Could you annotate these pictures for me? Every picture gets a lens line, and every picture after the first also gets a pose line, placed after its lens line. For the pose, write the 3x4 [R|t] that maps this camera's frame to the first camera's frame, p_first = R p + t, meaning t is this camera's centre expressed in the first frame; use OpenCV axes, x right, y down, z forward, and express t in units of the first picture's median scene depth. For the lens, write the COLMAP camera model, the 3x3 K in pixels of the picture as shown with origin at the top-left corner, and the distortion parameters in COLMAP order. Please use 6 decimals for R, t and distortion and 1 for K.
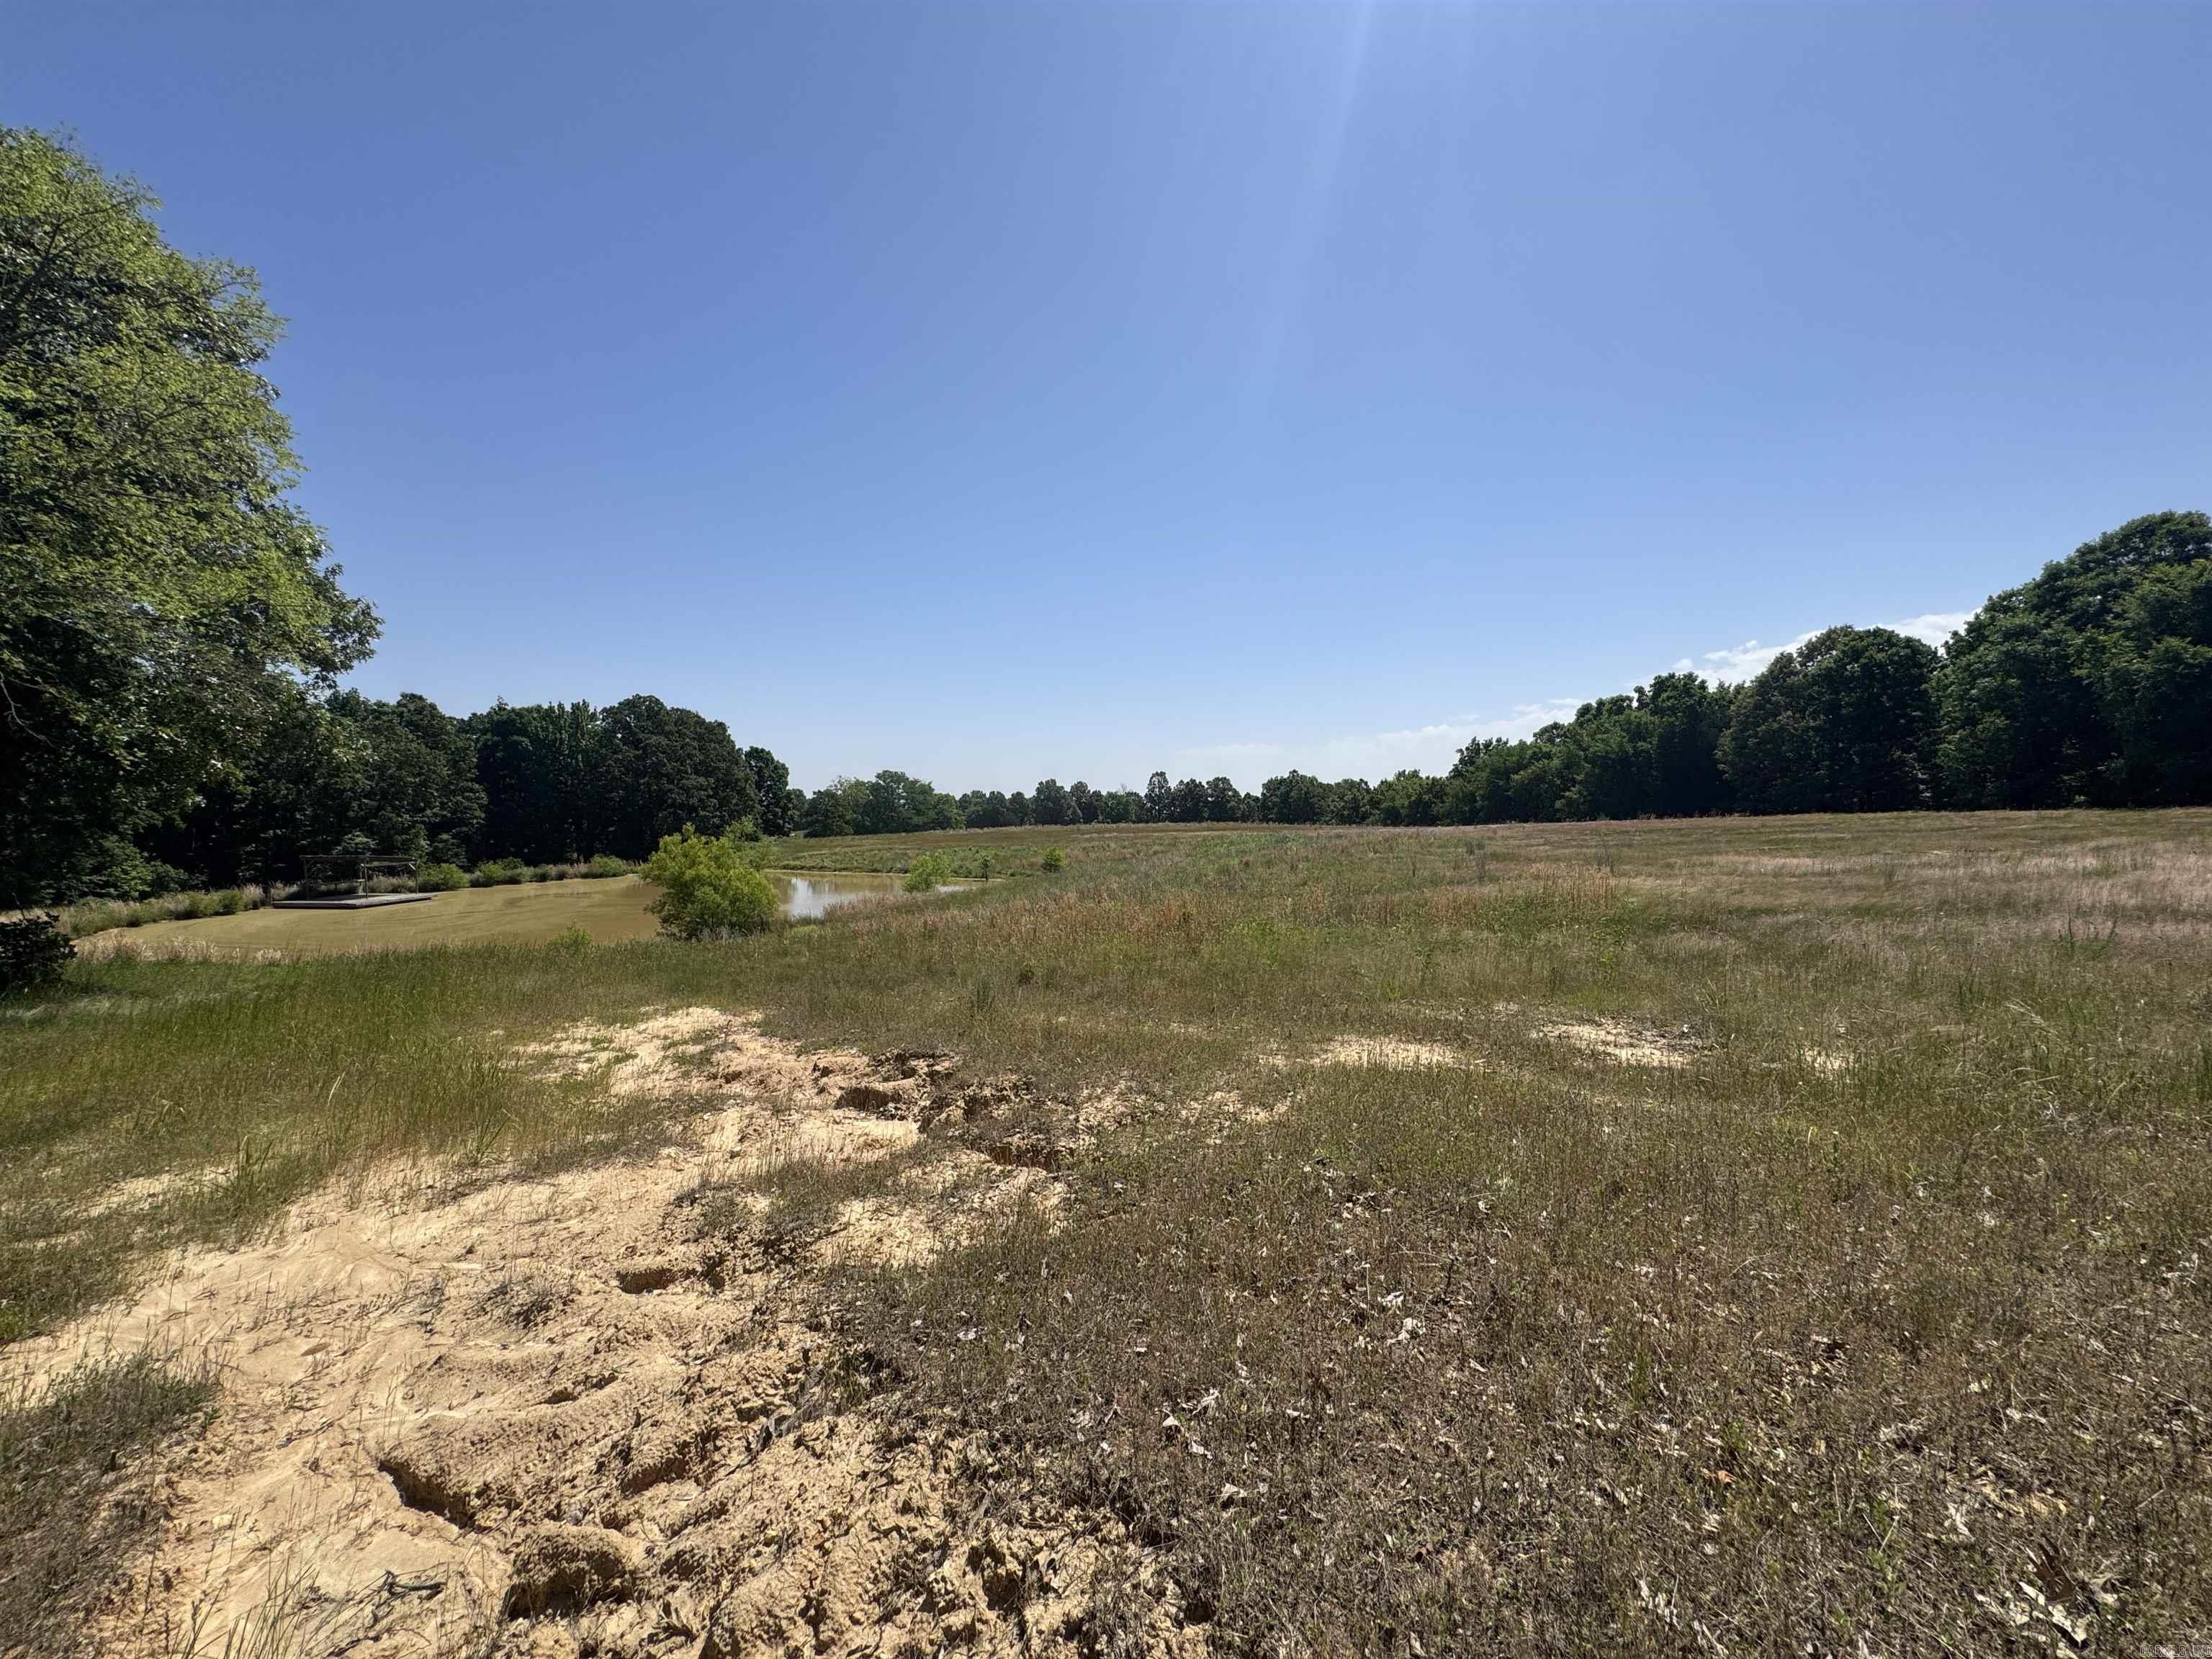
lens RADIAL K [[892.4, 0, 1101.8], [0, 892.4, 828.8], [0, 0, 1]] dist [0.000317, 0.000357]
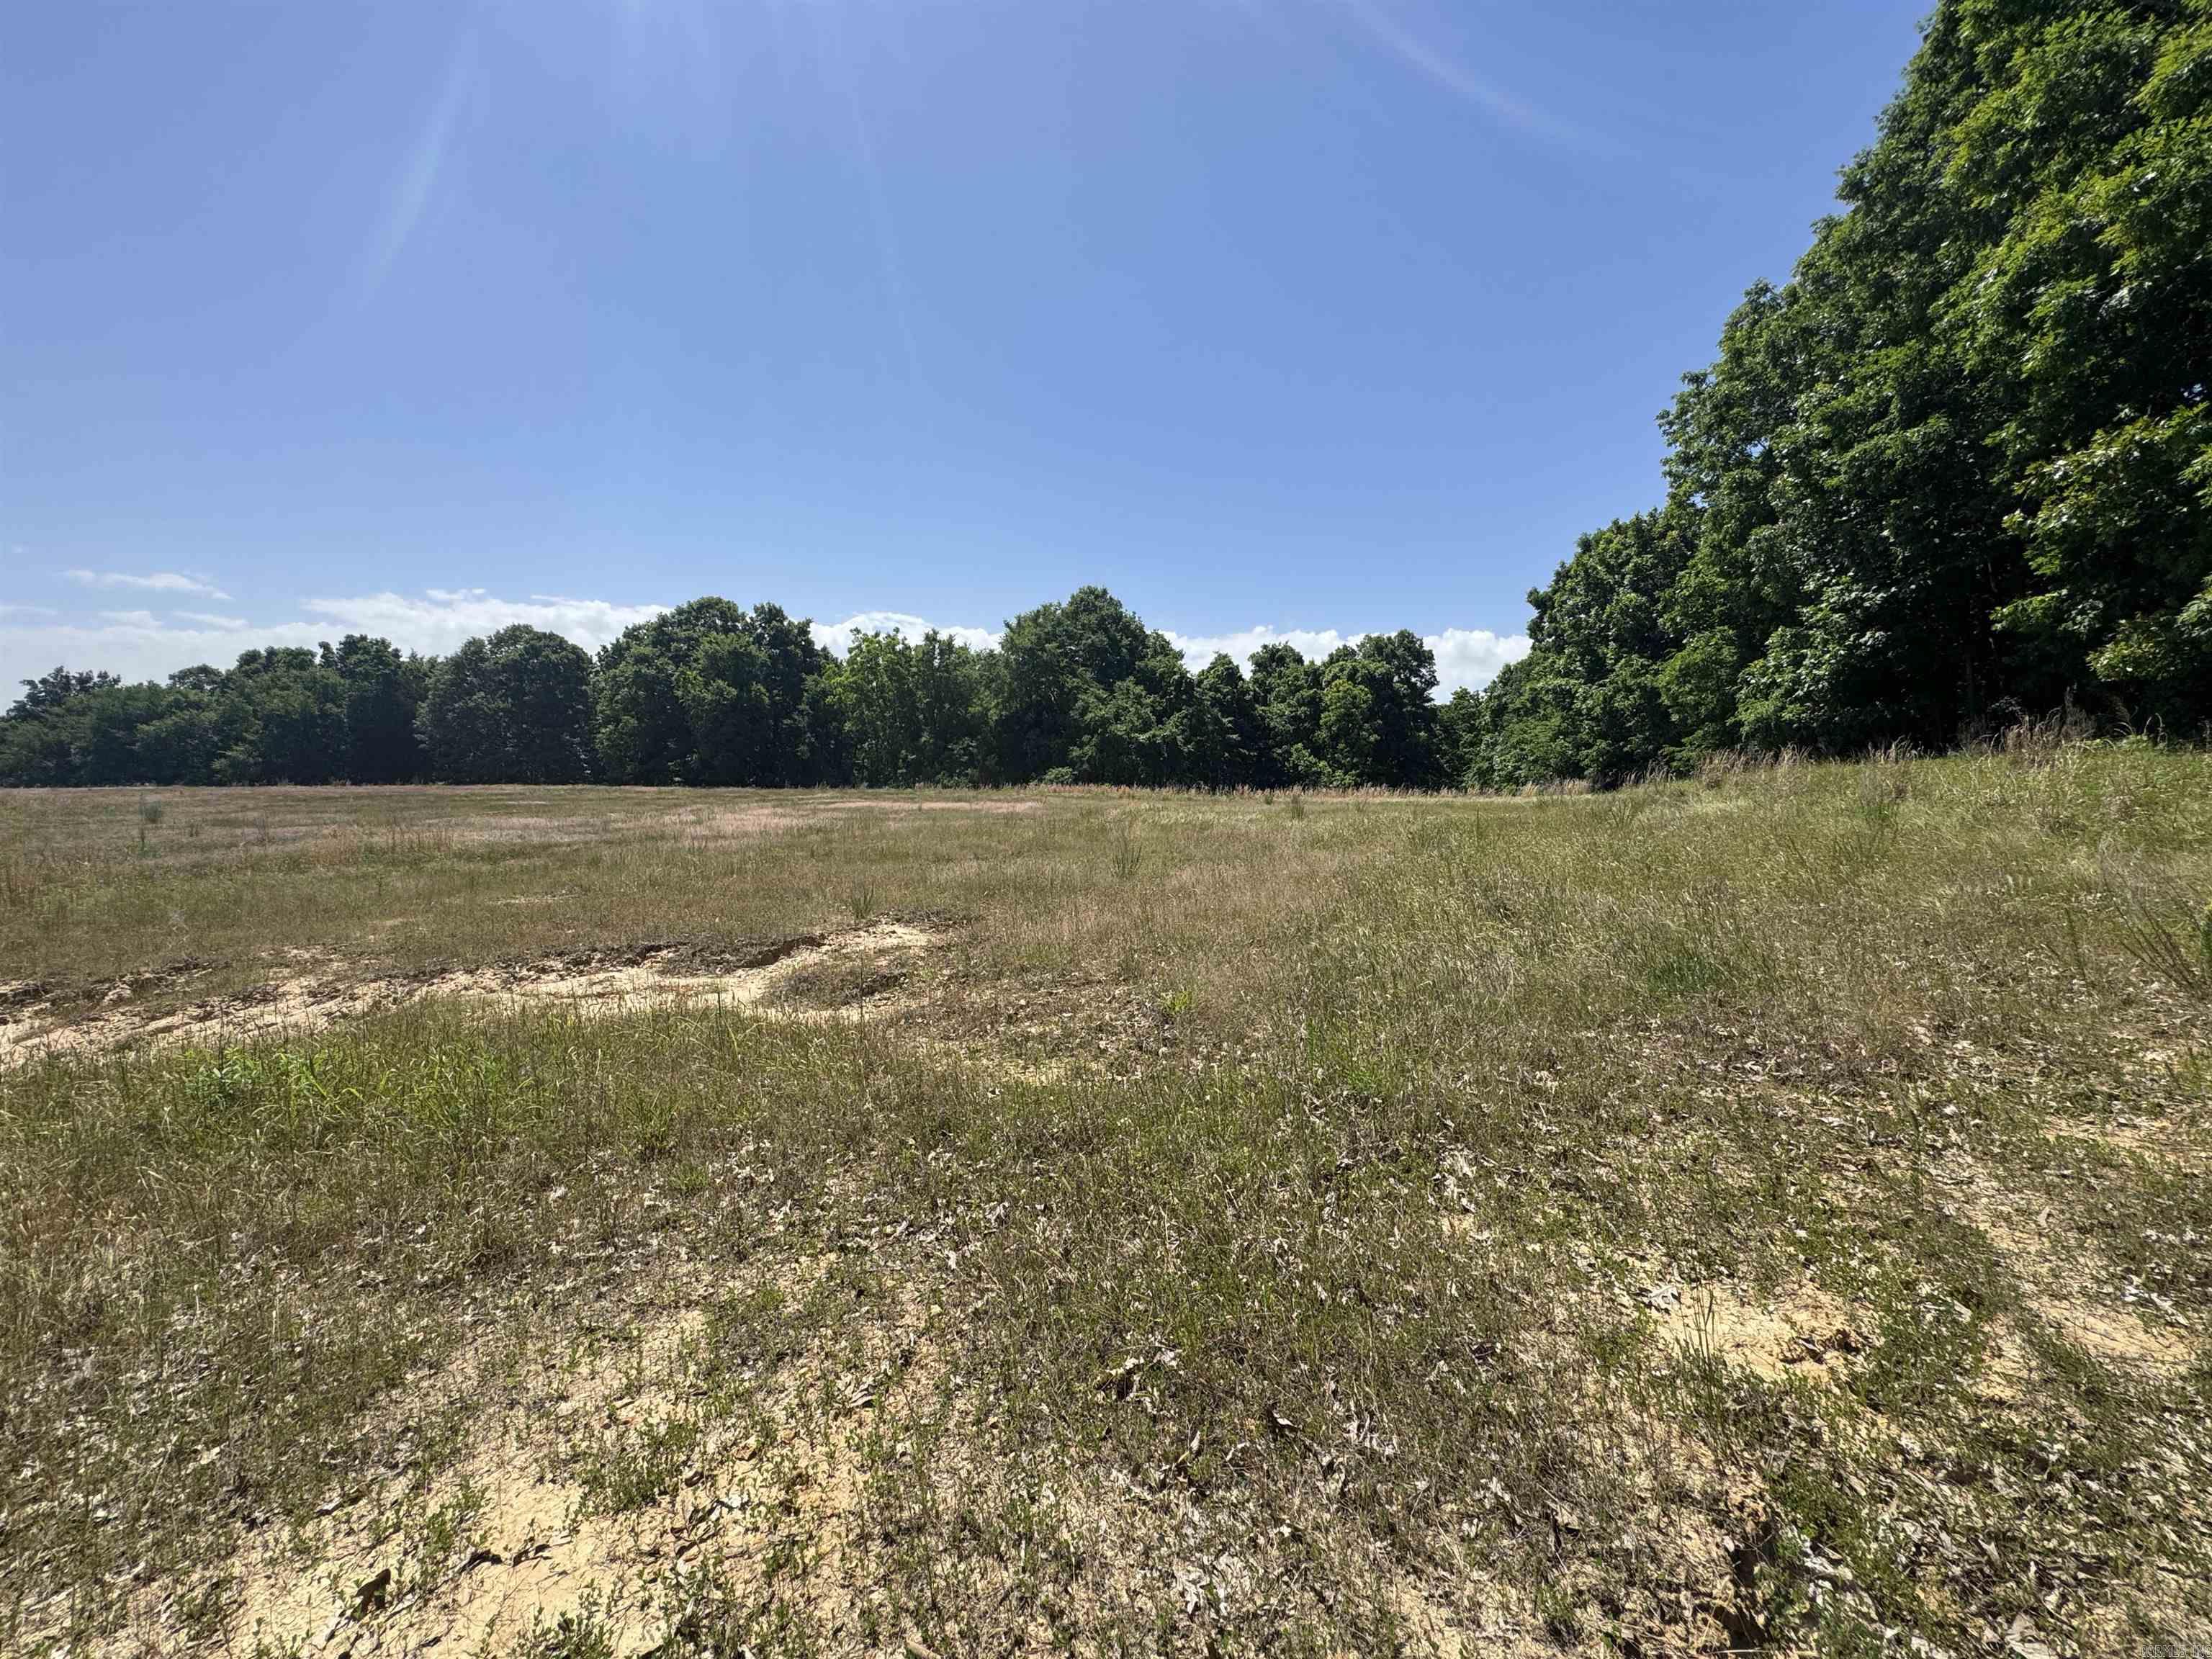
lens RADIAL K [[894.9, 0, 1095.7], [0, 894.9, 818.1], [0, 0, 1]] dist [0.000622, 0.000597]
pose [[0.285332, -0.009953, 0.958377, -0.064391], [-0.013404, 0.999807, 0.014374, 0.000072], [-0.958335, -0.016947, 0.285143, -0.044533]]
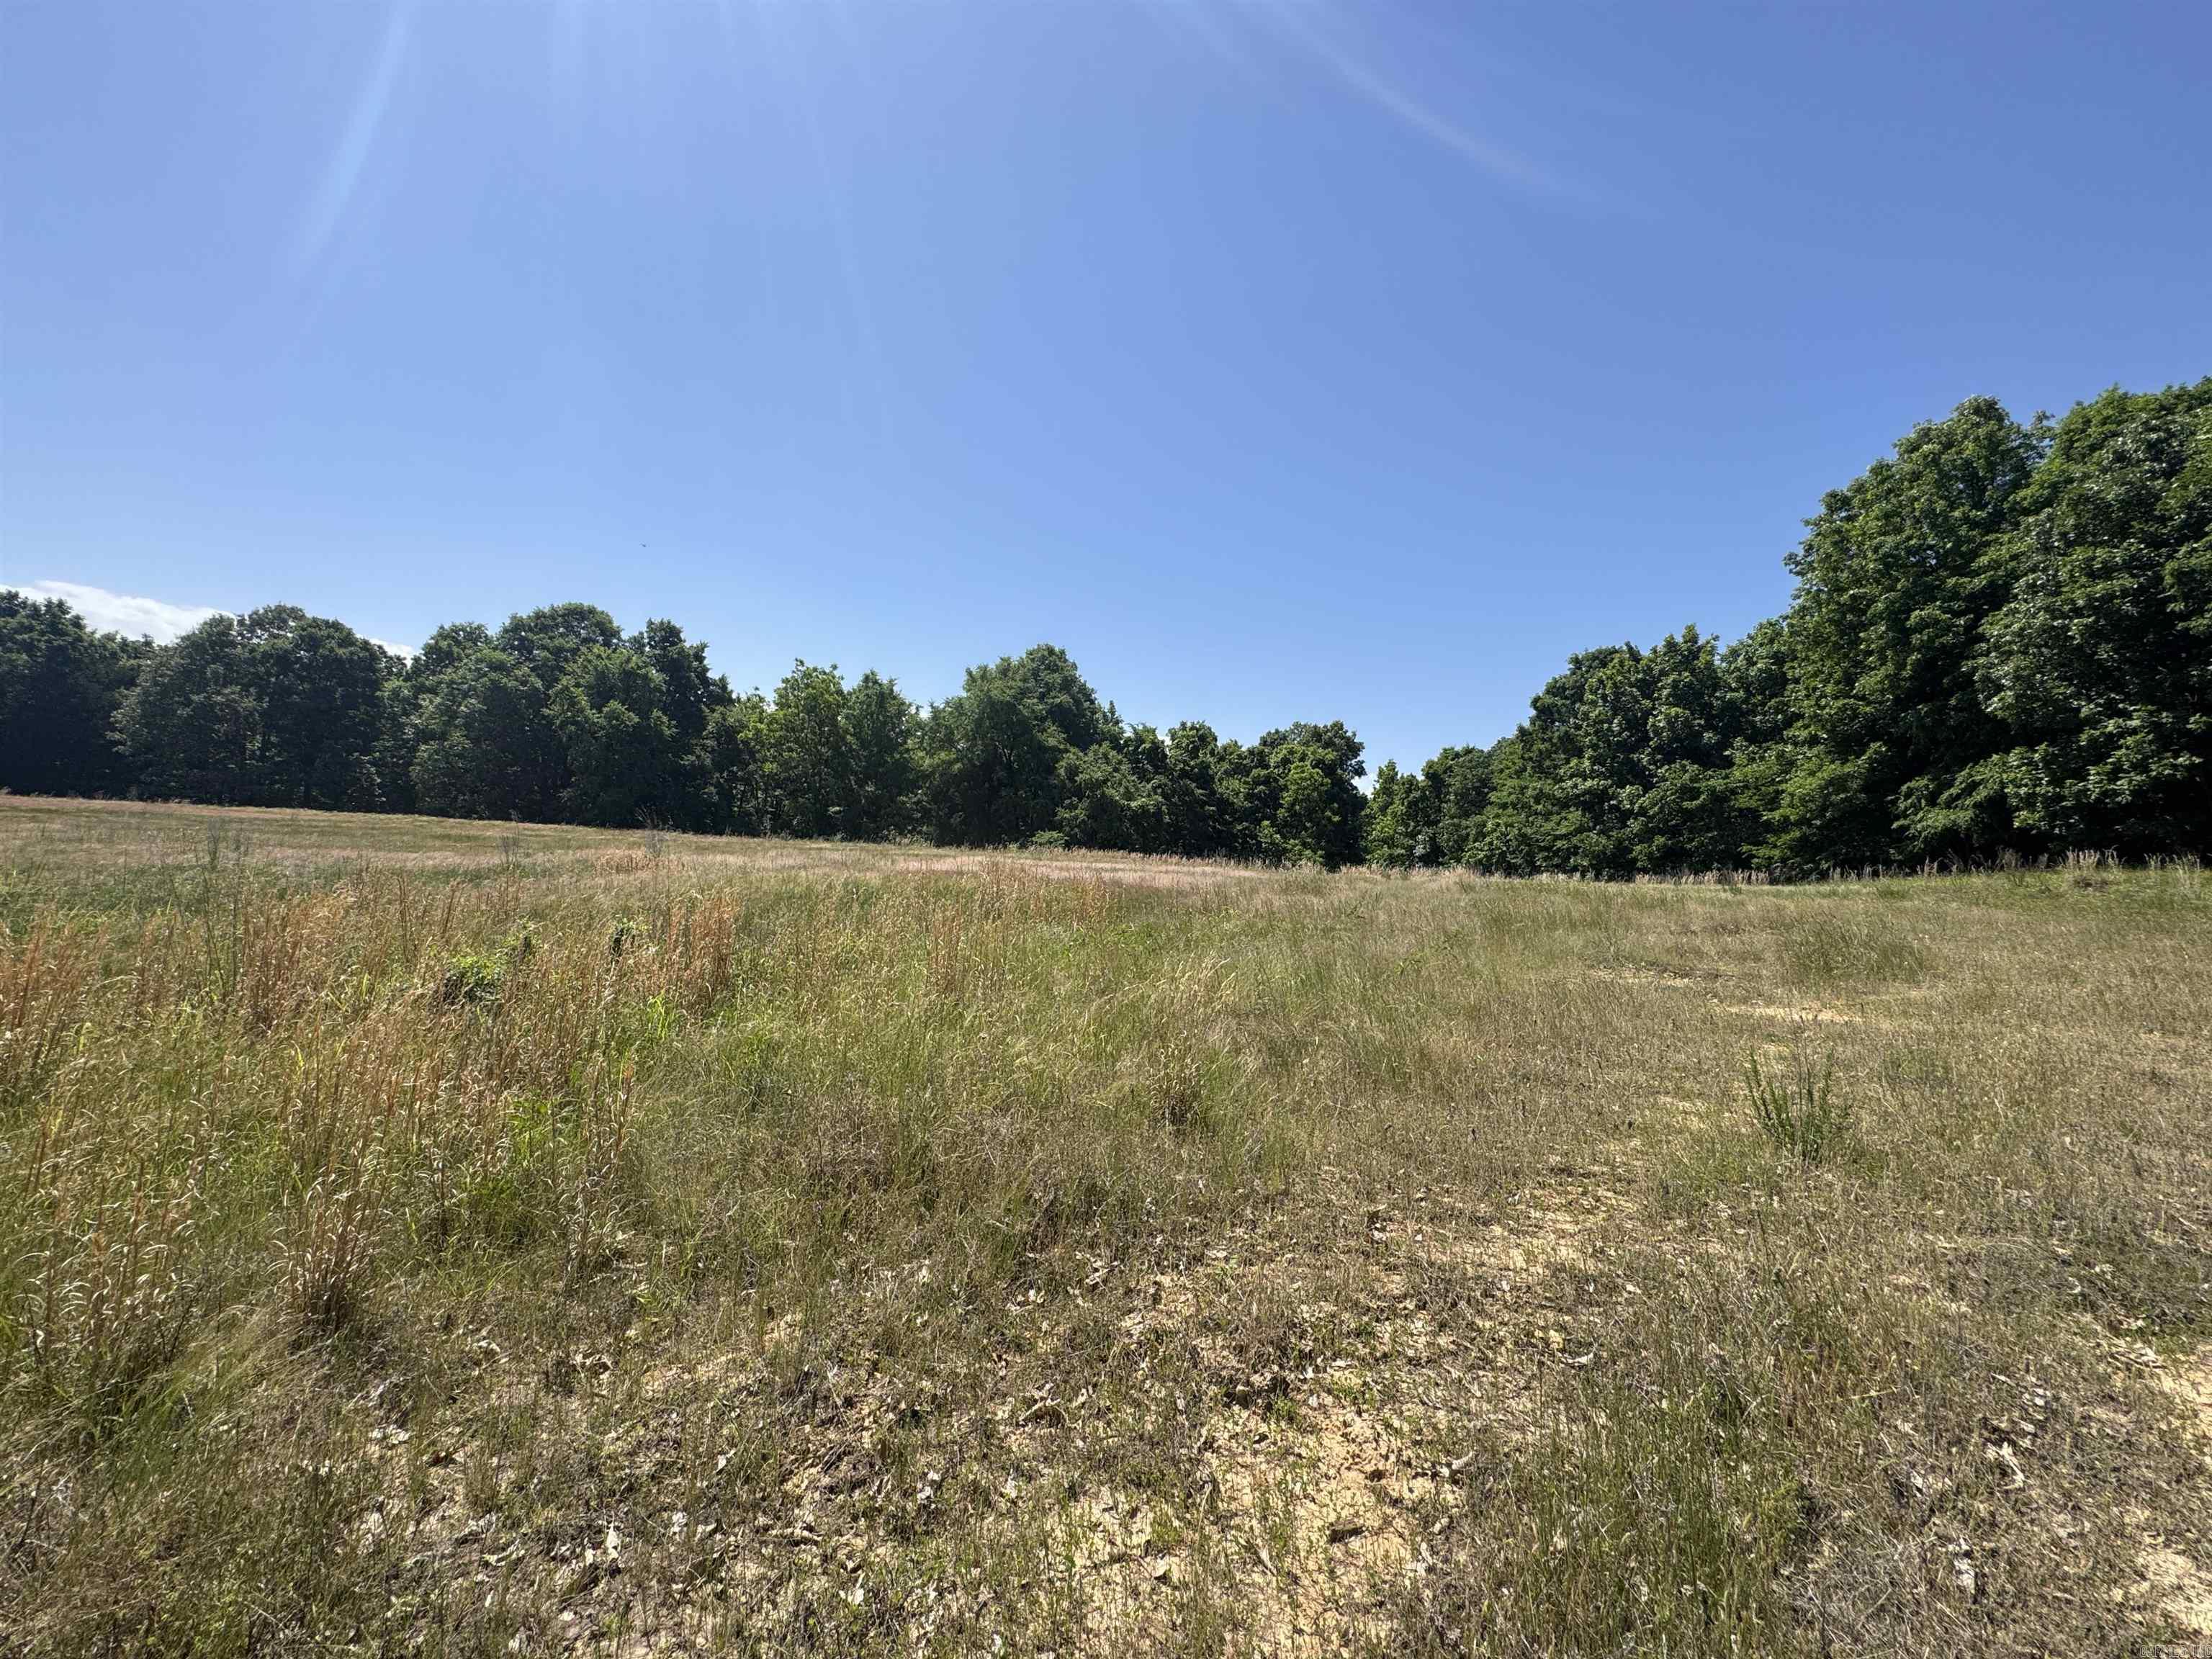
lens RADIAL K [[884.2, 0, 1104.0], [0, 884.2, 829.6], [0, 0, 1]] dist [-0.002702, -0.000536]
pose [[-0.011919, 0.064903, 0.997820, -0.051056], [-0.057064, 0.996221, -0.065480, 0.009314], [-0.998299, -0.057720, -0.008171, 0.119696]]
